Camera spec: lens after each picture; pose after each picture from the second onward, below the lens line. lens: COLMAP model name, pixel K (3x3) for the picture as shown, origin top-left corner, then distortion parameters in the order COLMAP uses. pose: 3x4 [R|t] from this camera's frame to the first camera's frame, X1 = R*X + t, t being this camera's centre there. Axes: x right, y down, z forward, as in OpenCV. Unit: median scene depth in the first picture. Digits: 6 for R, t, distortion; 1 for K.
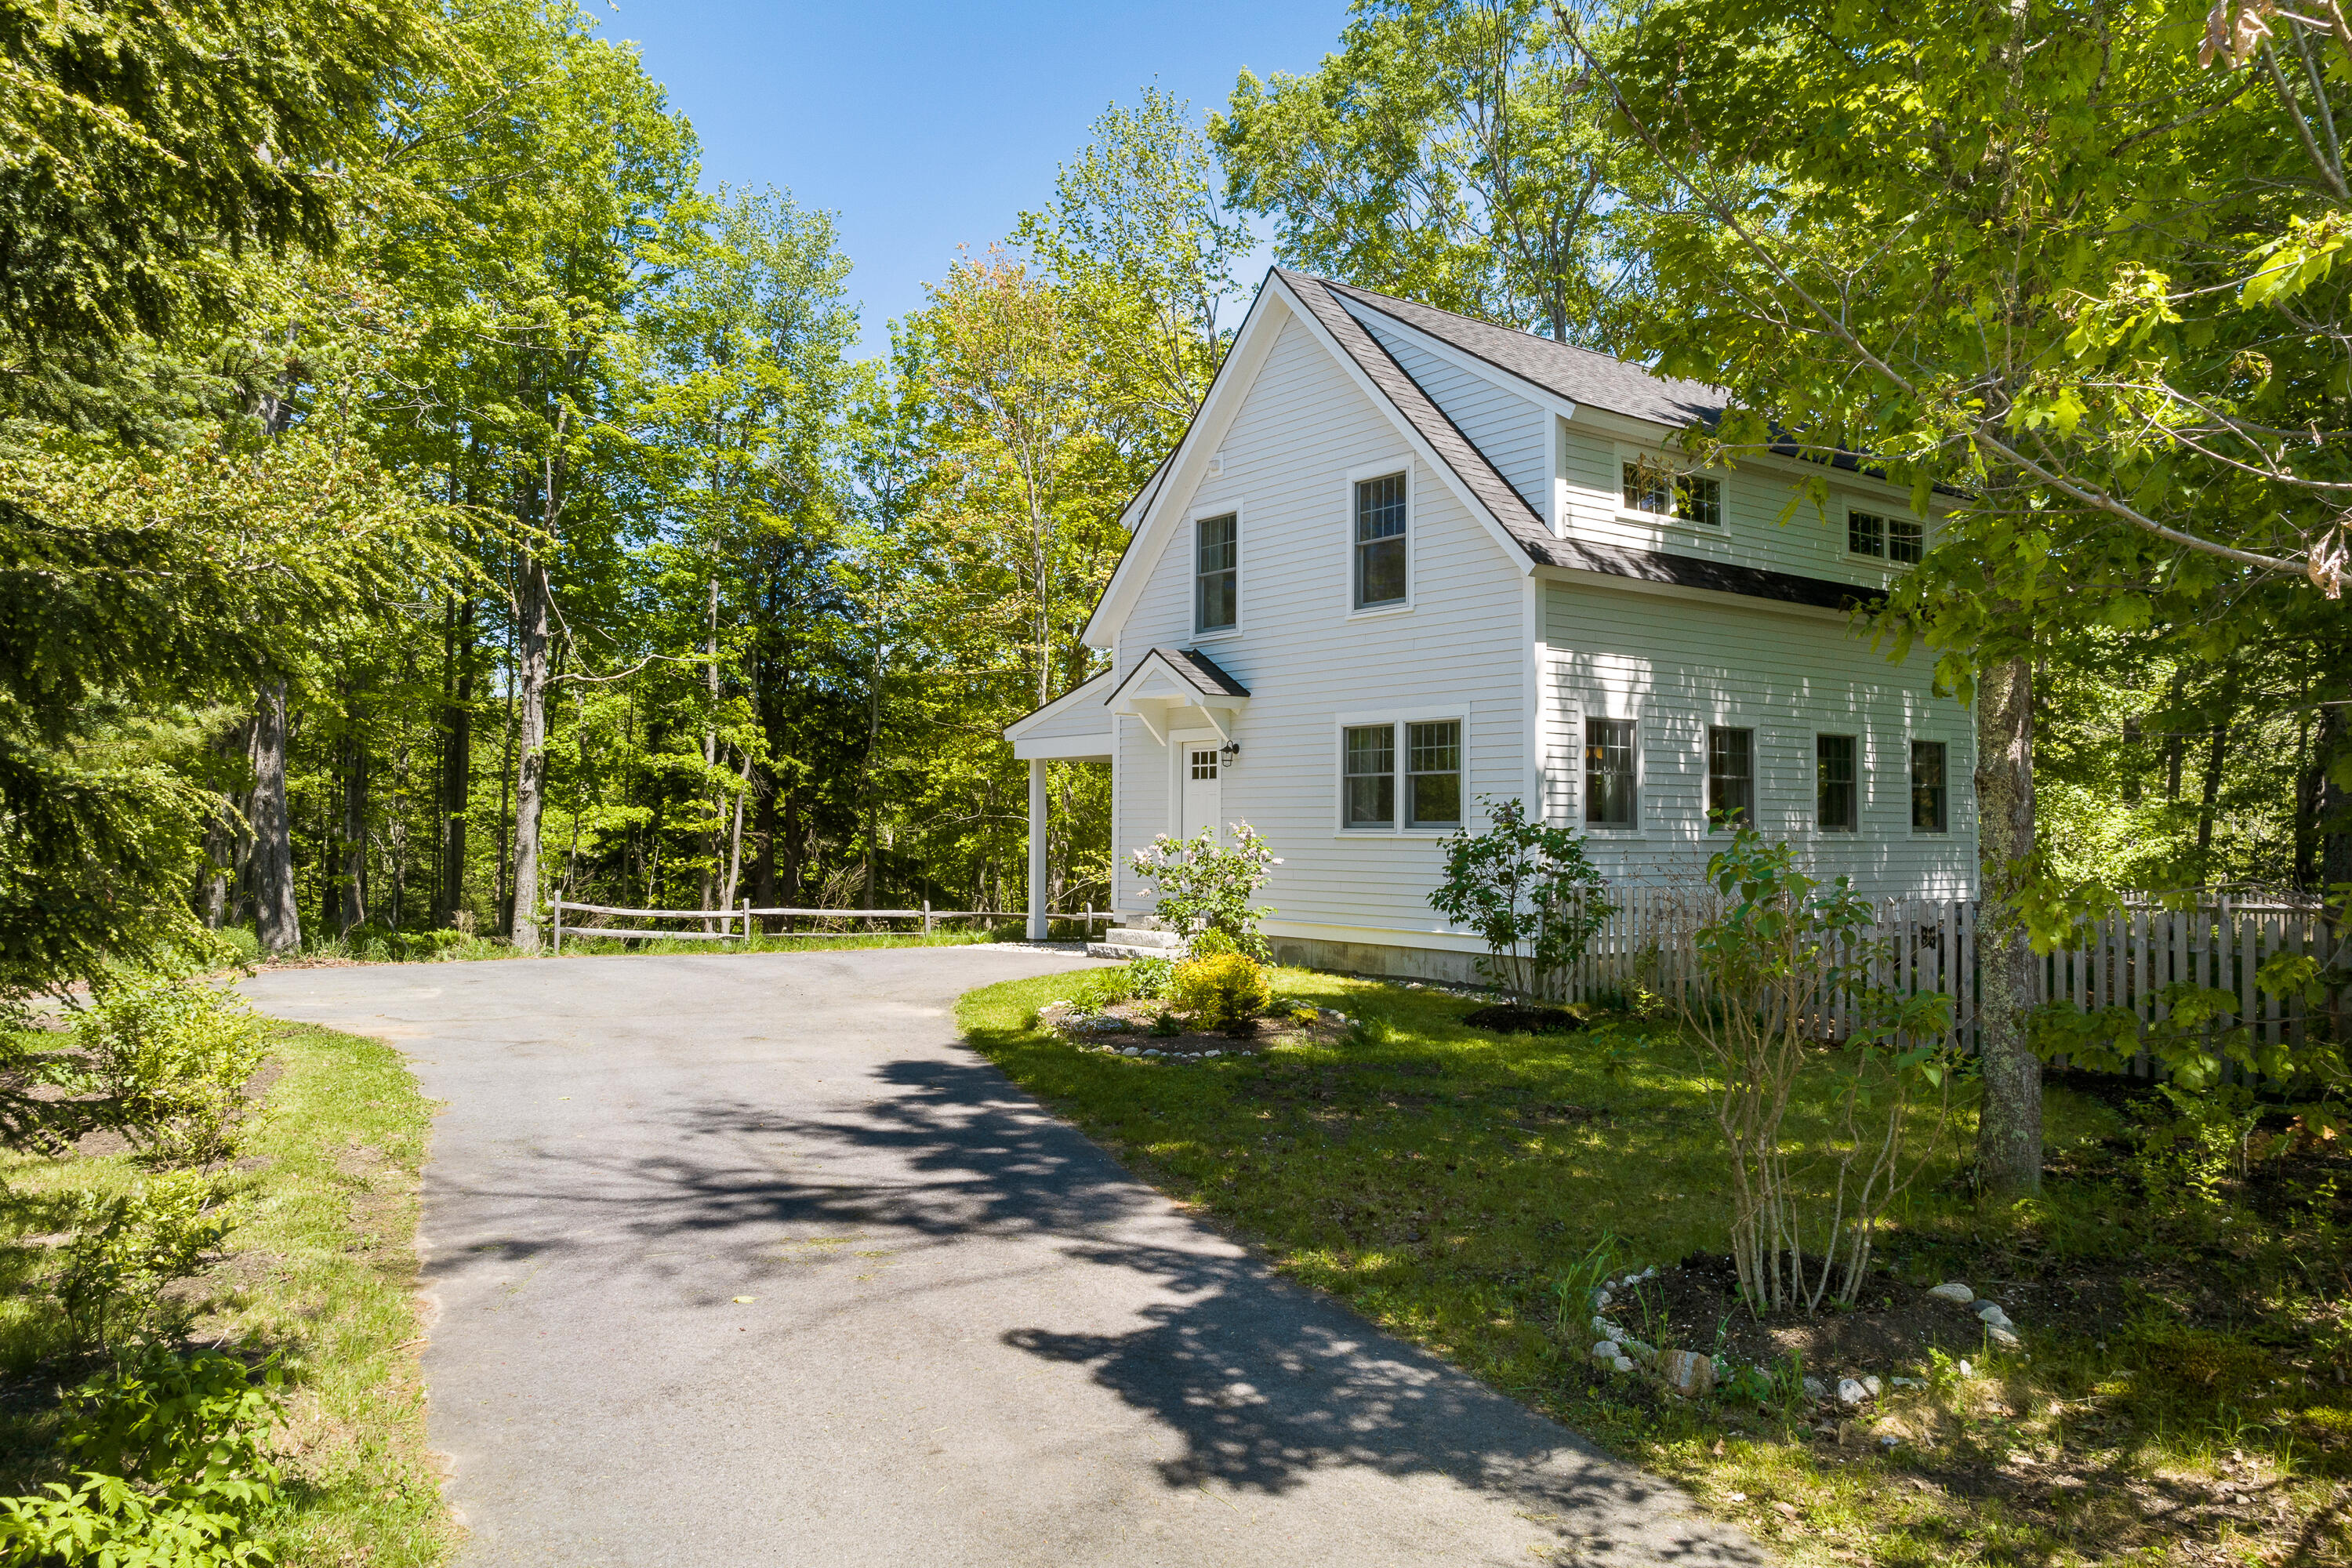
lens RADIAL K [[1633.2, 0, 1176.0], [0, 1633.2, 784.0], [0, 0, 1]] dist [-0.013997, -0.006963]
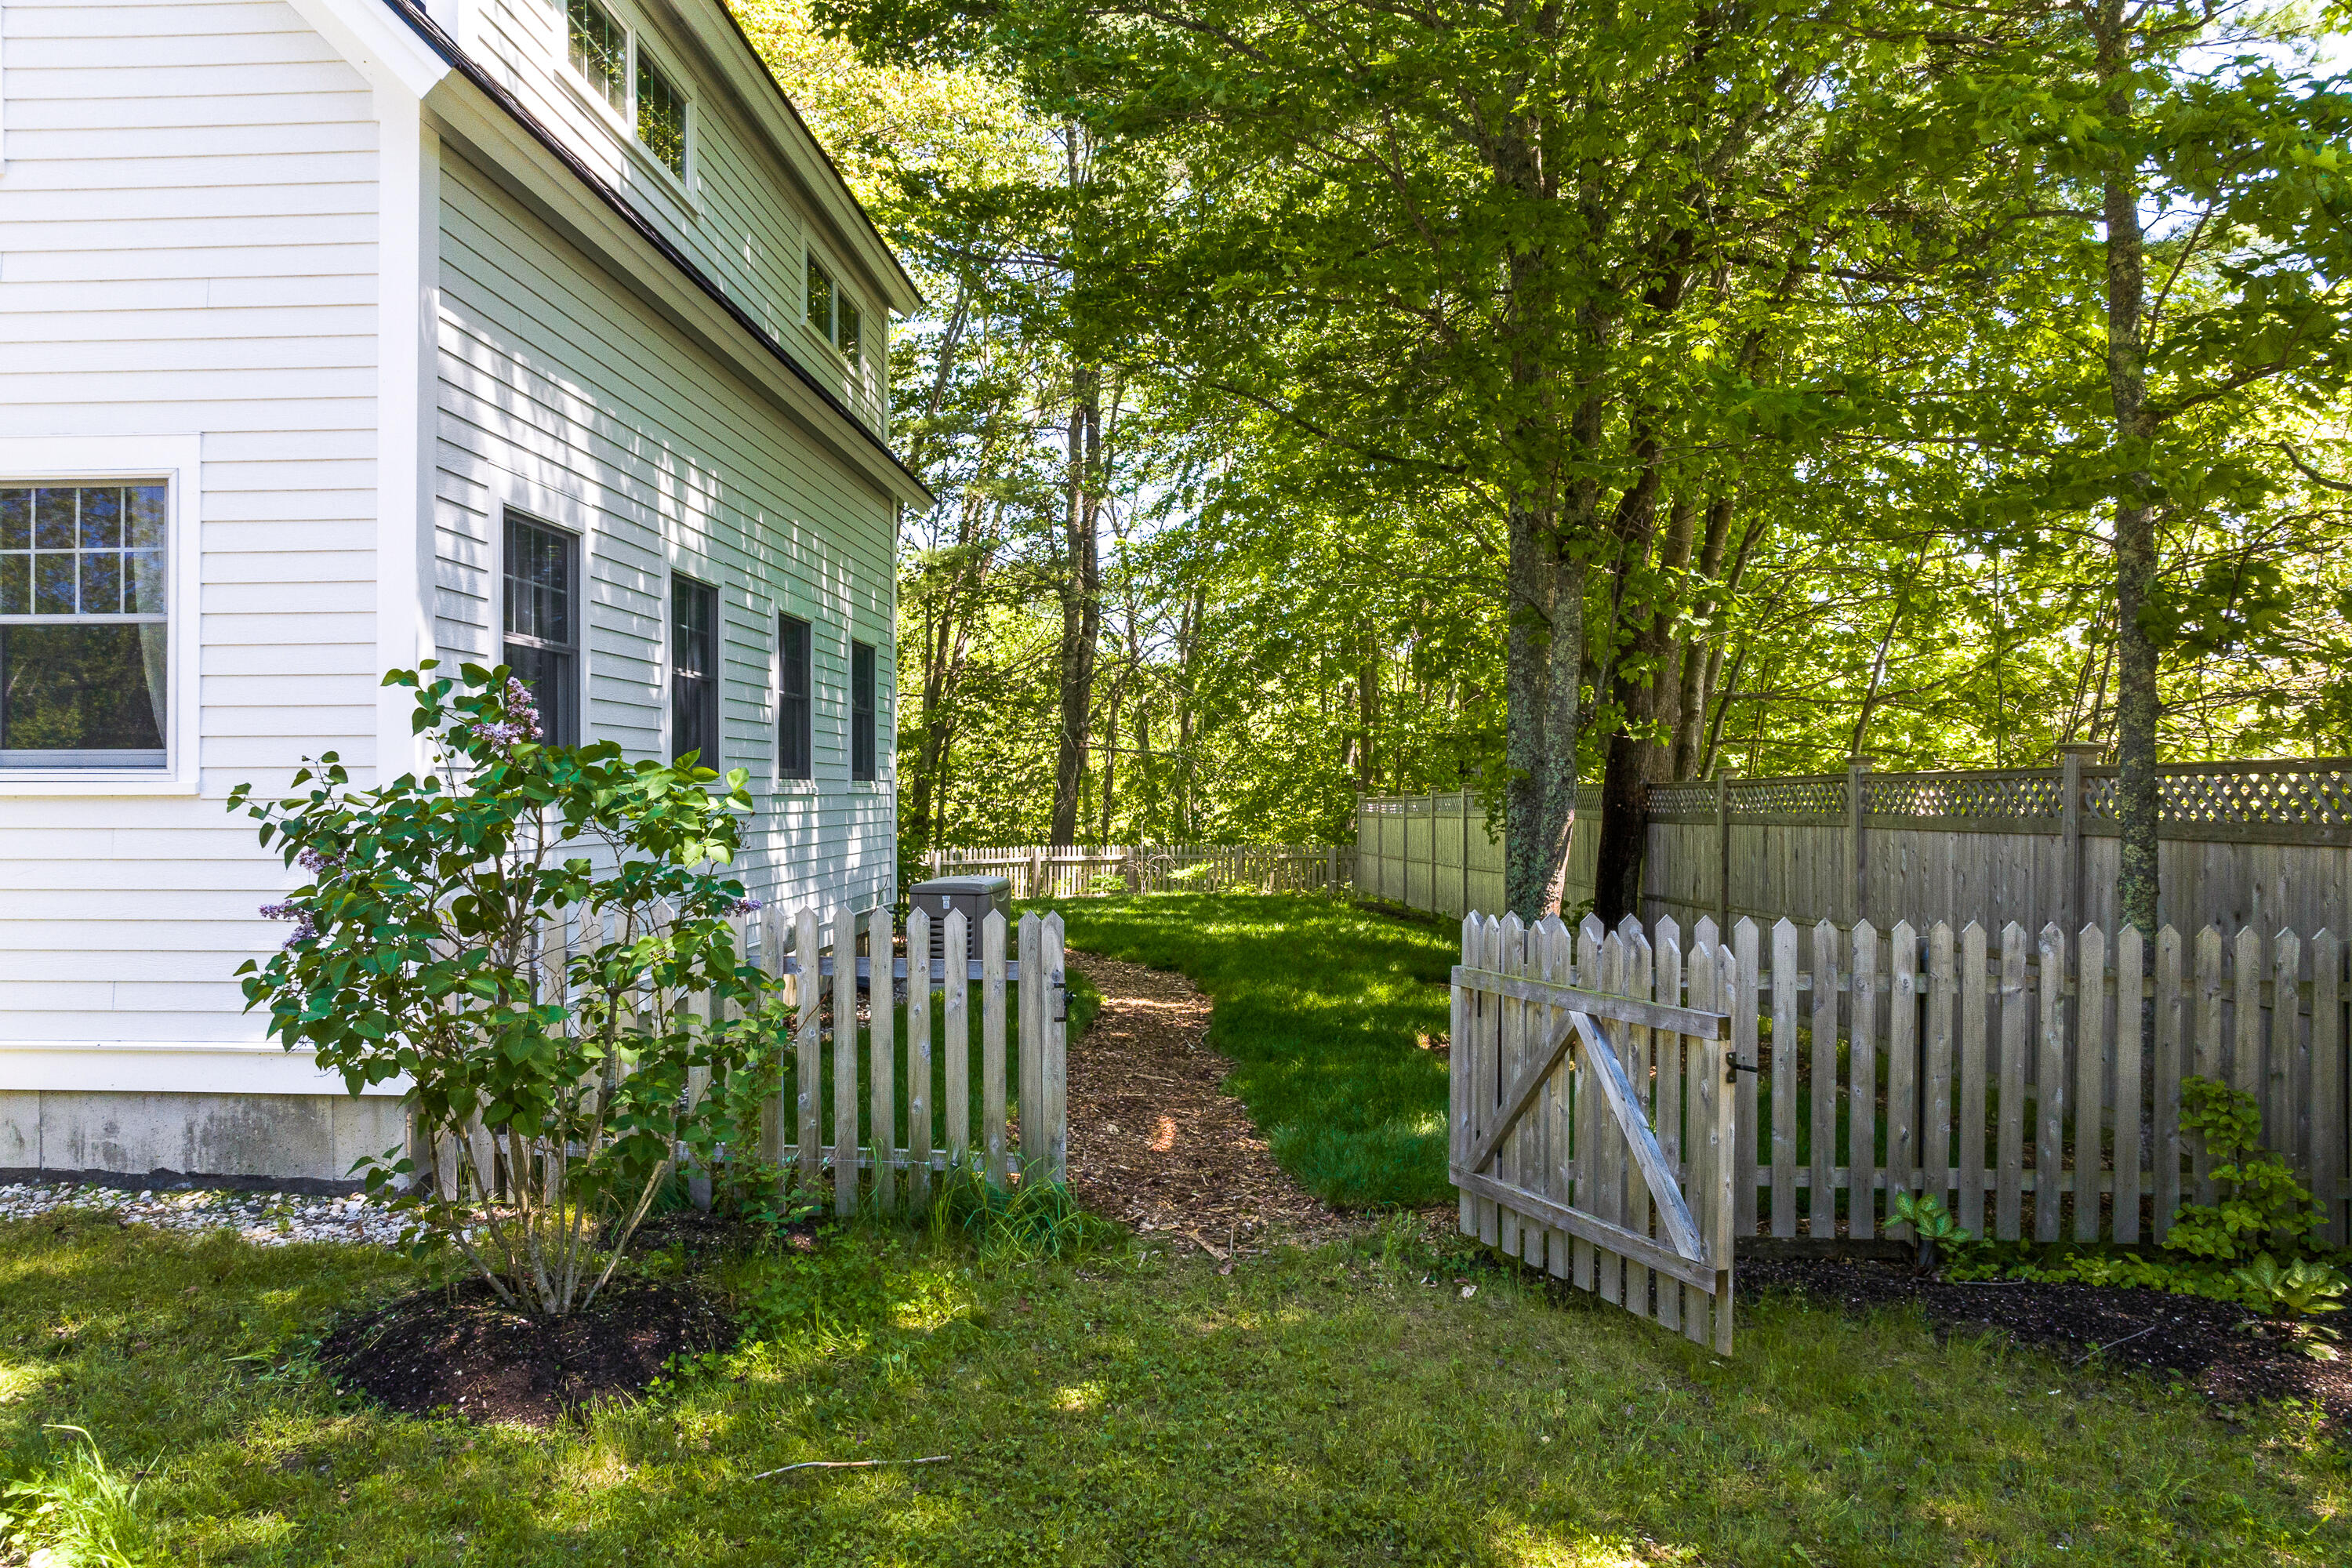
lens RADIAL K [[1633.2, 0, 1176.0], [0, 1633.2, 784.0], [0, 0, 1]] dist [-0.013997, -0.006963]
pose [[0.638499, -0.004747, 0.769608, 0.030658], [-0.015433, 0.999701, 0.018971, 0.017924], [-0.769468, -0.023991, 0.638234, 0.513330]]
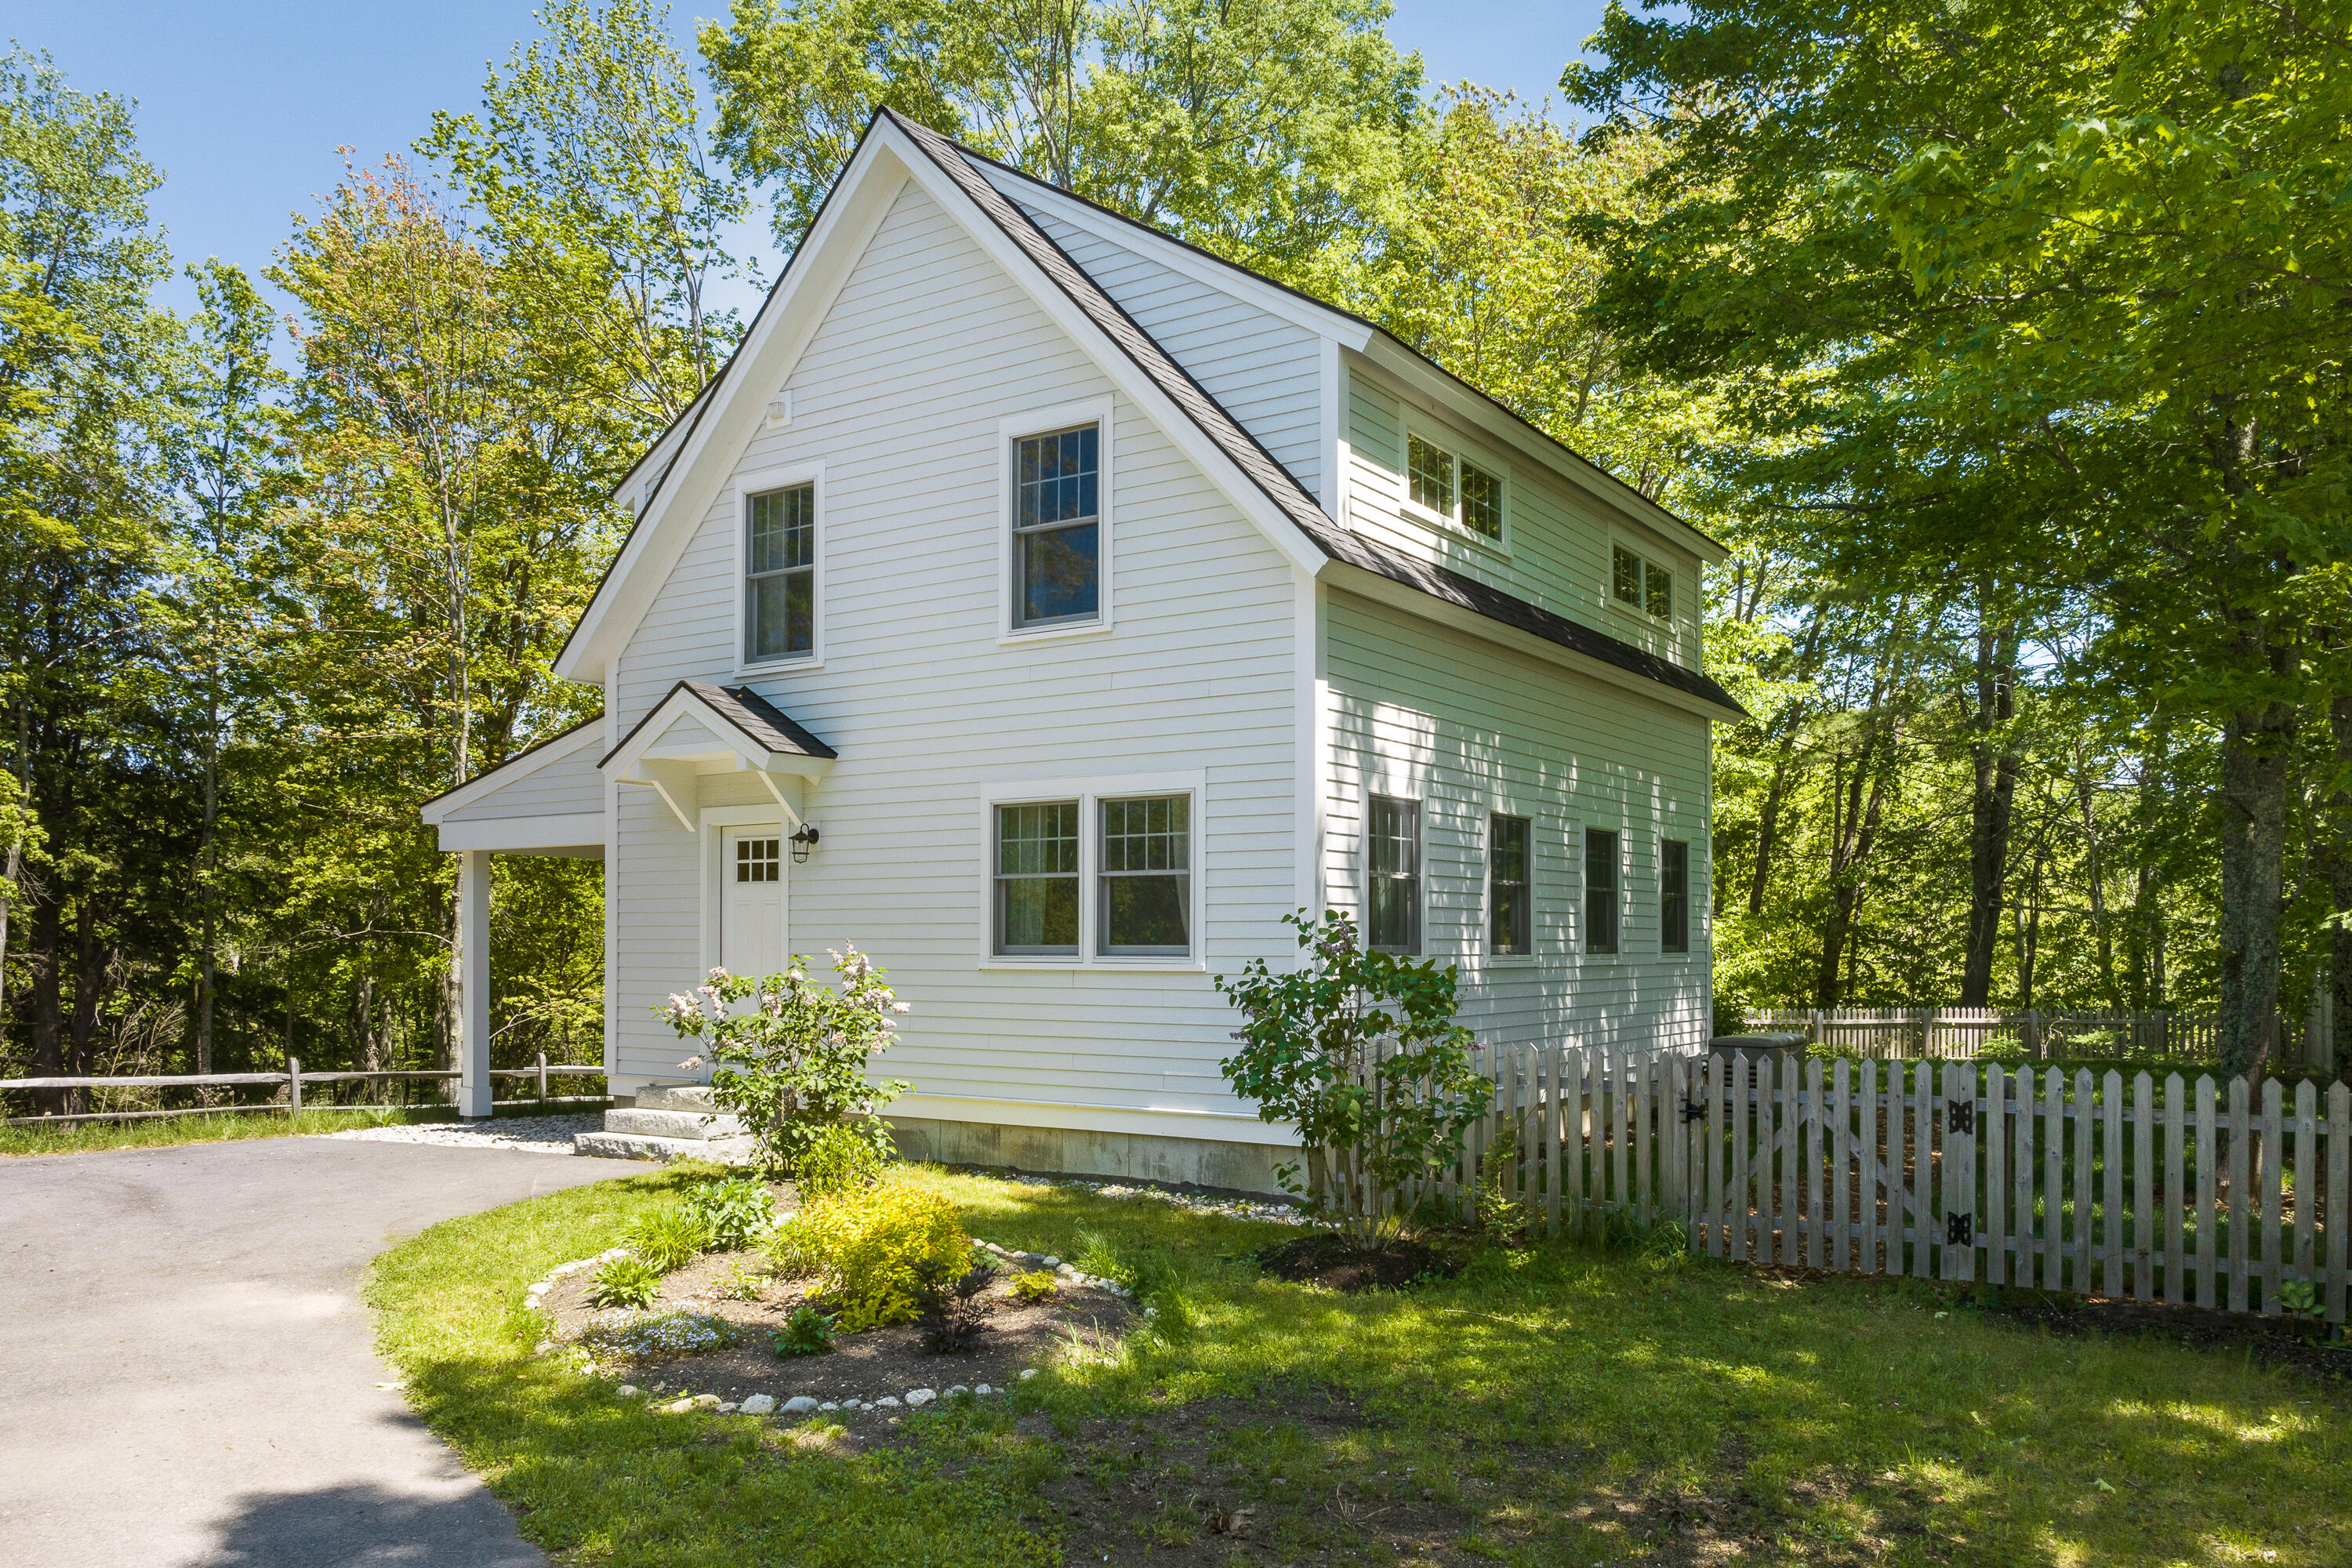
lens RADIAL K [[1741.3, 0, 1236.3], [0, 1741.3, 906.8], [0, 0, 1]] dist [-0.022128, 0.005077]
pose [[0.938414, 0.000619, 0.345512, -0.048351], [-0.003565, 0.999963, 0.007889, 0.001138], [-0.345494, -0.008635, 0.938381, 0.284889]]
